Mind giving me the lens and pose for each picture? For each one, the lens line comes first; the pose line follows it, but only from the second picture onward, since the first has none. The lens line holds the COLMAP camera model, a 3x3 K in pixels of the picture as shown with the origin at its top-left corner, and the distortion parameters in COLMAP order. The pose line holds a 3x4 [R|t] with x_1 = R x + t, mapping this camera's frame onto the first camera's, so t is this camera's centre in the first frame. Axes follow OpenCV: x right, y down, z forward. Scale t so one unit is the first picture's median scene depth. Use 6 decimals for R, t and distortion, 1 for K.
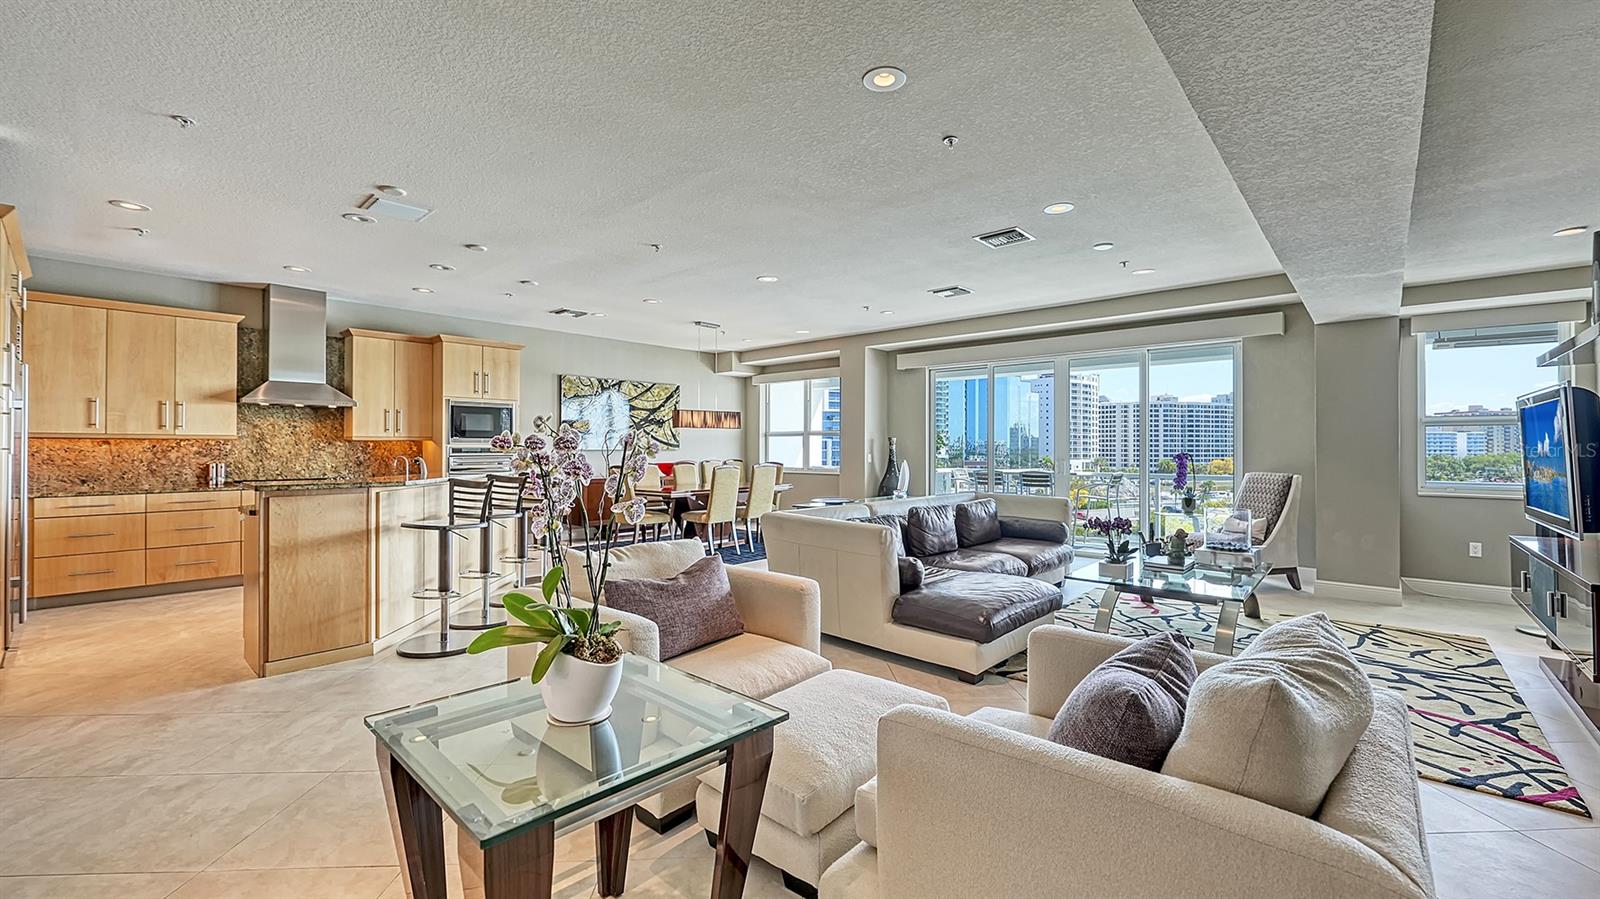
lens RADIAL K [[645.5, 0, 801.6], [0, 645.5, 441.3], [0, 0, 1]] dist [0.002050, -0.000325]
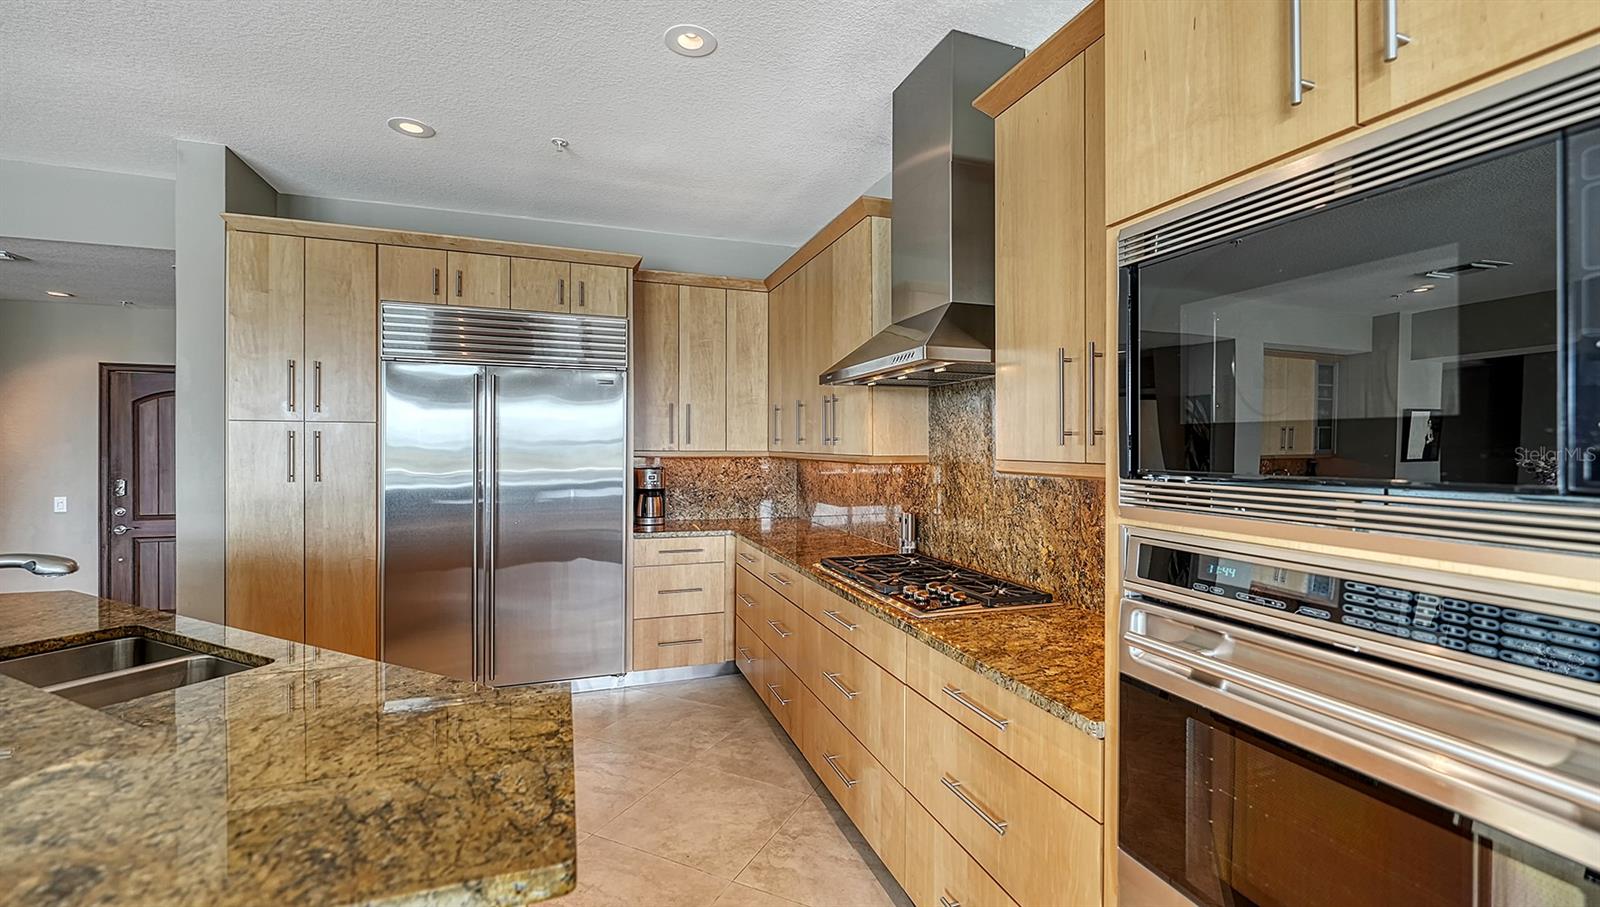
lens RADIAL K [[664.9, 0, 800.0], [0, 664.9, 453.5], [0, 0, 1]] dist [-0.000896, -0.000105]
pose [[-0.485638, 0.006856, -0.874133, -0.424280], [0.001401, 0.999974, 0.007065, -0.014052], [0.874159, 0.002206, -0.485635, 1.175569]]
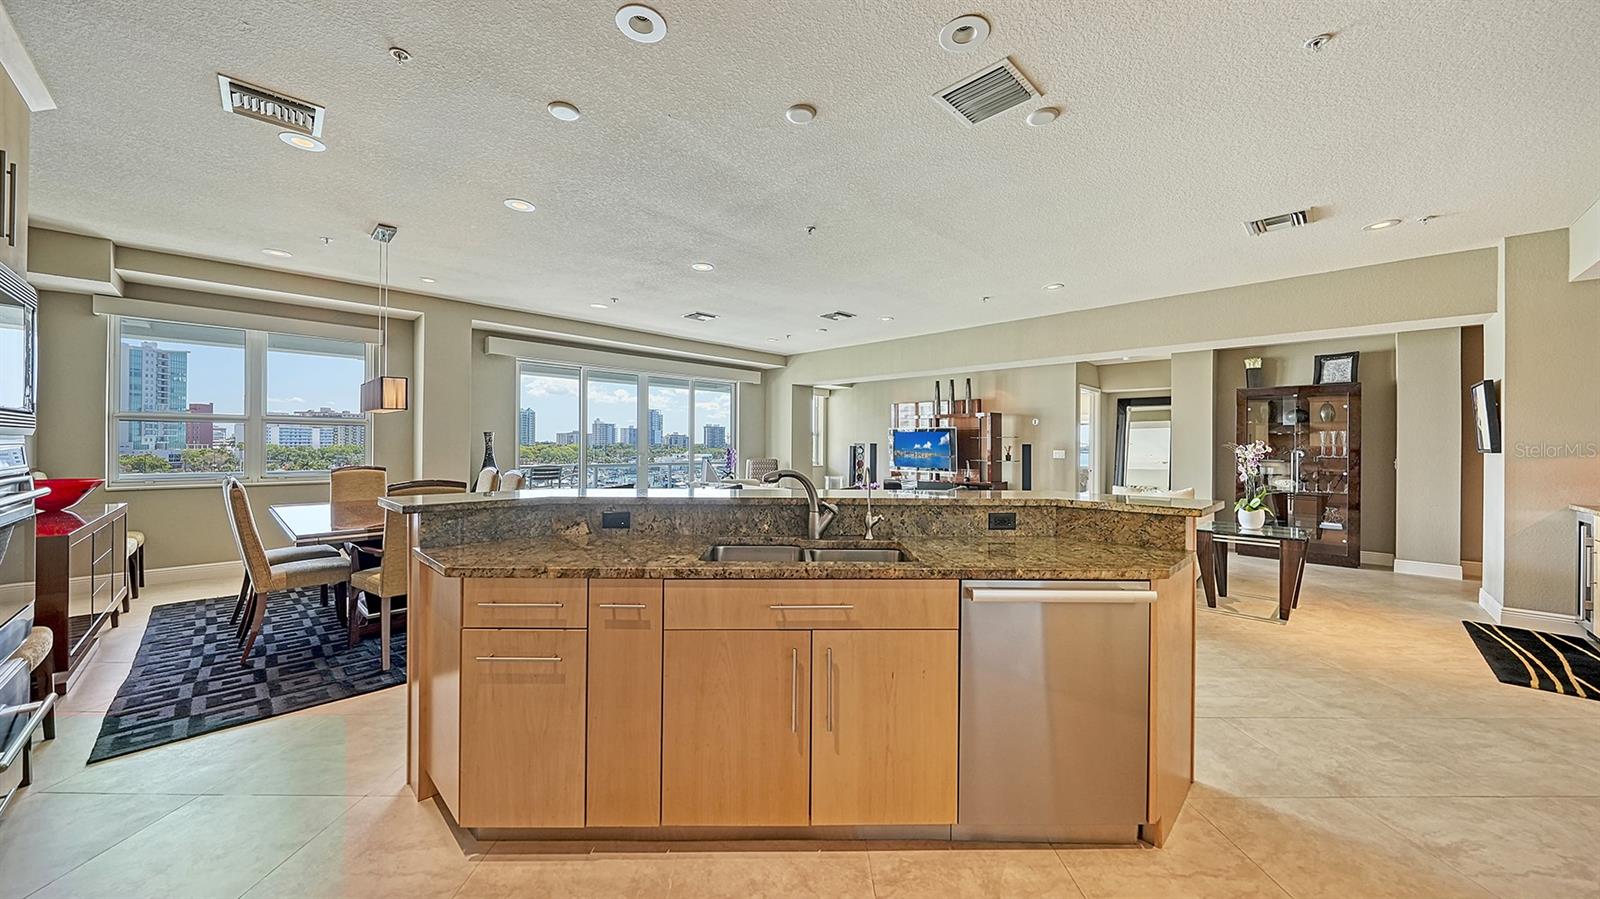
lens RADIAL K [[552.8, 0, 798.4], [0, 552.8, 442.2], [0, 0, 1]] dist [-0.002619, -0.000072]
pose [[0.051013, 0.003476, 0.998692, -0.840120], [-0.016207, 0.999865, -0.002652, 0.004182], [-0.998566, -0.016050, 0.051062, 0.807250]]
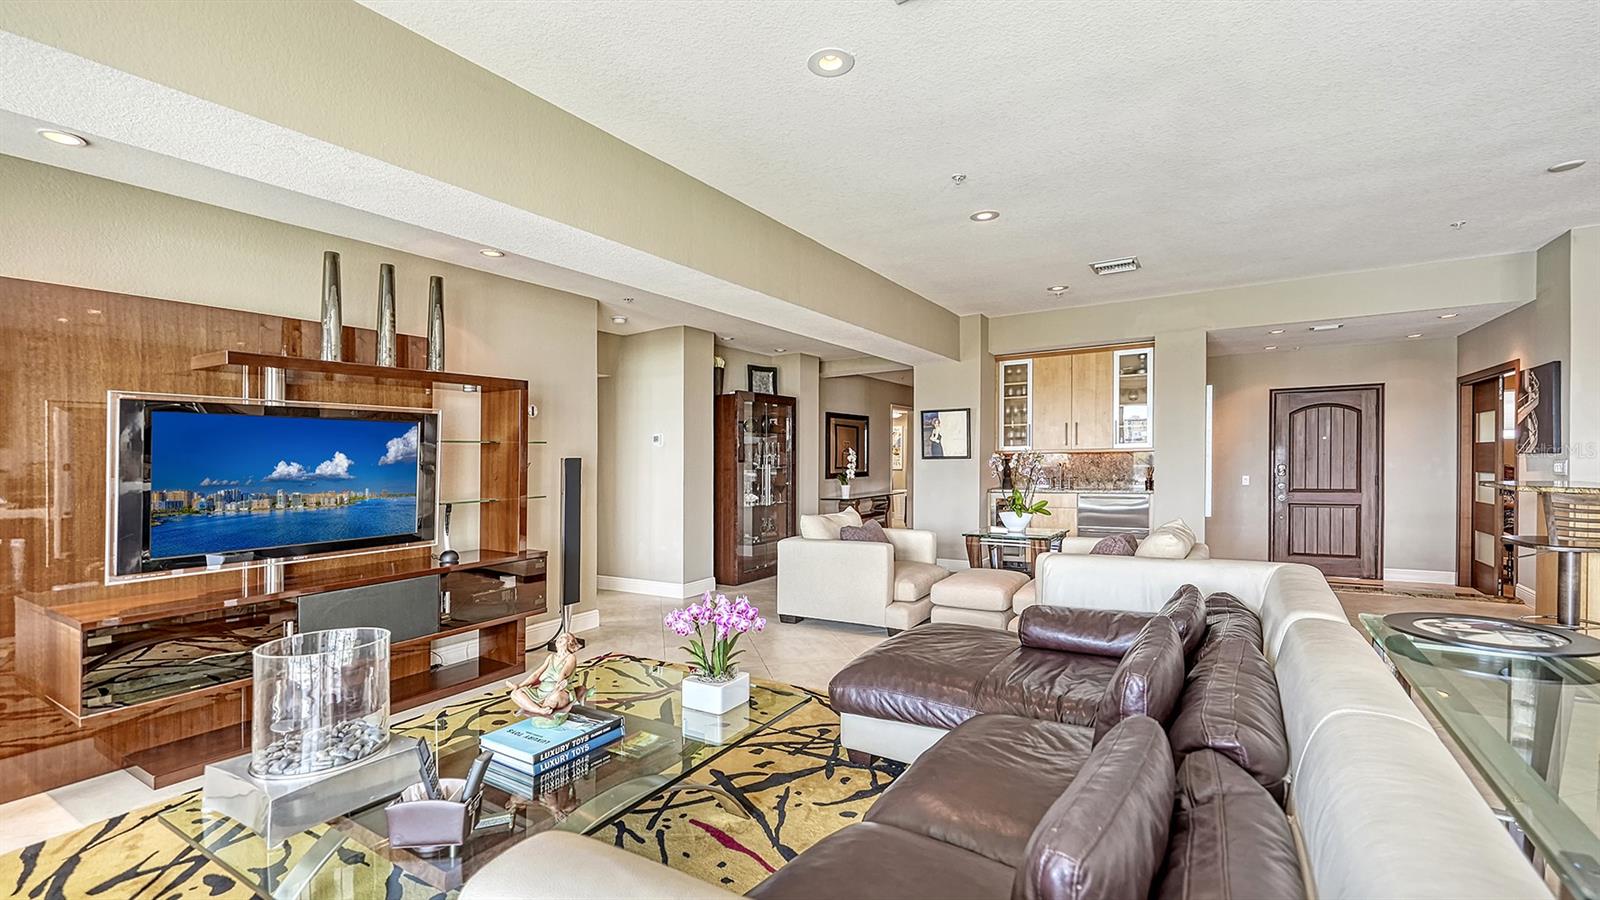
lens RADIAL K [[677.7, 0, 800.0], [0, 677.7, 450.0], [0, 0, 1]] dist [0.000878, -0.000300]
pose [[-0.986358, 0.012552, -0.164138, 0.357746], [0.016388, 0.999623, -0.022041, 0.008433], [0.163799, -0.024430, -0.986191, 1.123934]]
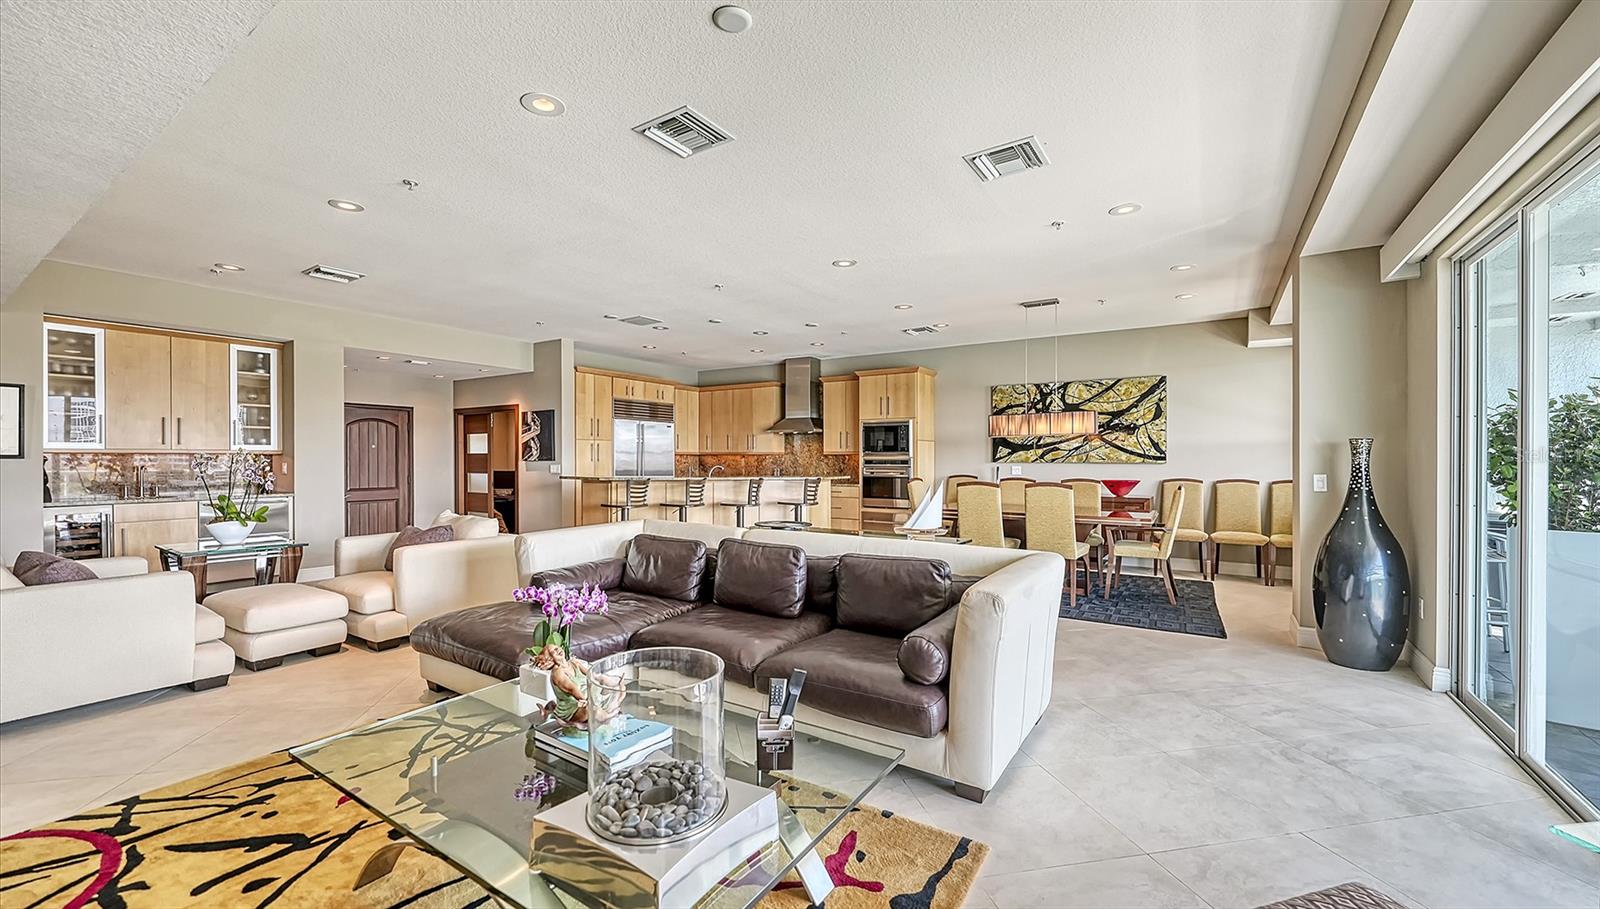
lens RADIAL K [[629.0, 0, 806.5], [0, 629.0, 457.6], [0, 0, 1]] dist [-0.002139, -0.000265]
pose [[0.164658, -0.002883, -0.986346, 0.756831], [0.006250, 0.999979, -0.001880, 0.008890], [0.986331, -0.005855, 0.164673, 0.802952]]
